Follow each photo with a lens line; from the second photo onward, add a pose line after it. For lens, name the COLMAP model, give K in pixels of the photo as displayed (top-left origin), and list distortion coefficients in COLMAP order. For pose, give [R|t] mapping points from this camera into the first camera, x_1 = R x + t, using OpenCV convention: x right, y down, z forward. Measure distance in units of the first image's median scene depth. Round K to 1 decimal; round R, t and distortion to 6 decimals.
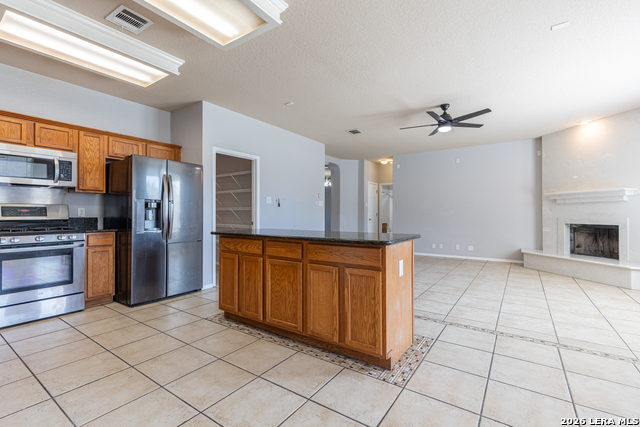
lens RADIAL K [[288.0, 0, 321.7], [0, 288.0, 214.2], [0, 0, 1]] dist [0.003430, 0.000516]
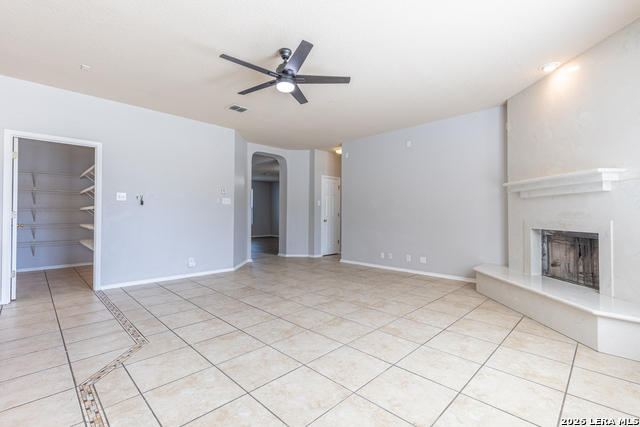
lens RADIAL K [[288.0, 0, 321.7], [0, 288.0, 214.2], [0, 0, 1]] dist [0.003430, 0.000516]
pose [[0.985220, 0.000825, -0.171292, 0.486278], [-0.000885, 1.000000, -0.000272, -0.000044], [0.171292, 0.000419, 0.985220, 0.278112]]
